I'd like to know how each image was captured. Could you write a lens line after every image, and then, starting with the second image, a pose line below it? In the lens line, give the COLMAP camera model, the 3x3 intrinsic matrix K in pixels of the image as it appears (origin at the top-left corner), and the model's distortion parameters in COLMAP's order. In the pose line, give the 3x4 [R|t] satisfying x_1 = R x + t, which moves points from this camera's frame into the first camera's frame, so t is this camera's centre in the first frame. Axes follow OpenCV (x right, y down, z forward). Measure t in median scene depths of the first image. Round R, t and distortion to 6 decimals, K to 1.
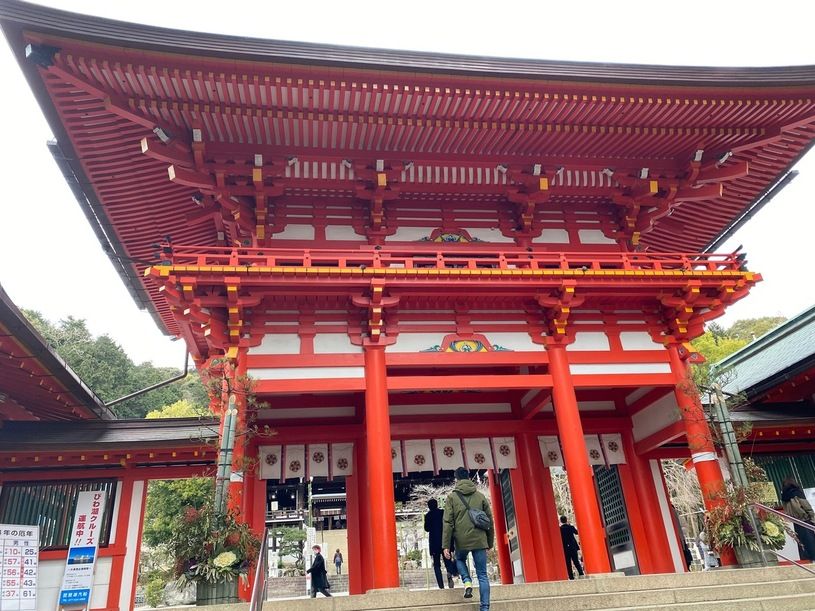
lens RADIAL K [[632.0, 0, 406.7], [0, 632.0, 307.3], [0, 0, 1]] dist [0.034788, -0.022415]
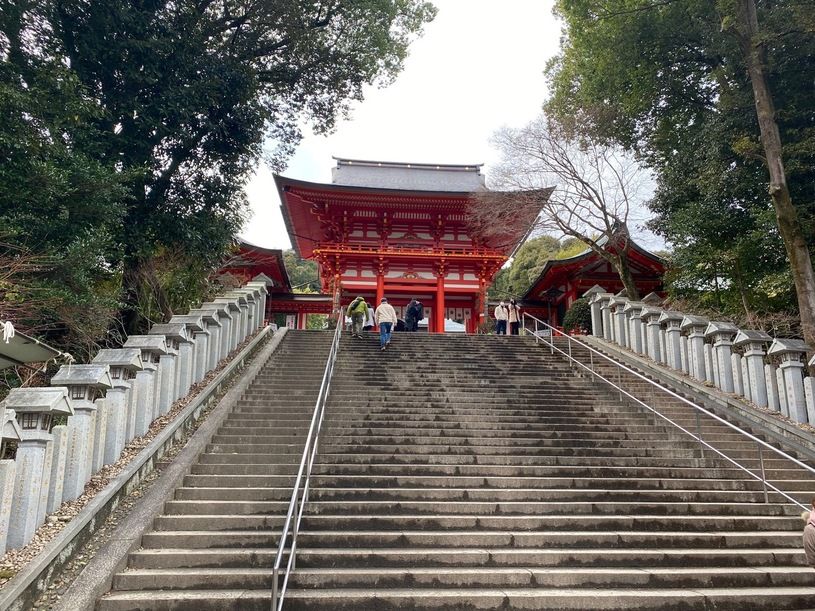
lens RADIAL K [[632.0, 0, 414.5], [0, 632.0, 306.4], [0, 0, 1]] dist [0.034788, -0.022415]
pose [[0.996158, 0.055074, -0.068094, 0.326808], [-0.042495, 0.983821, 0.174042, -0.327232], [0.076577, -0.170480, 0.982381, -2.022468]]
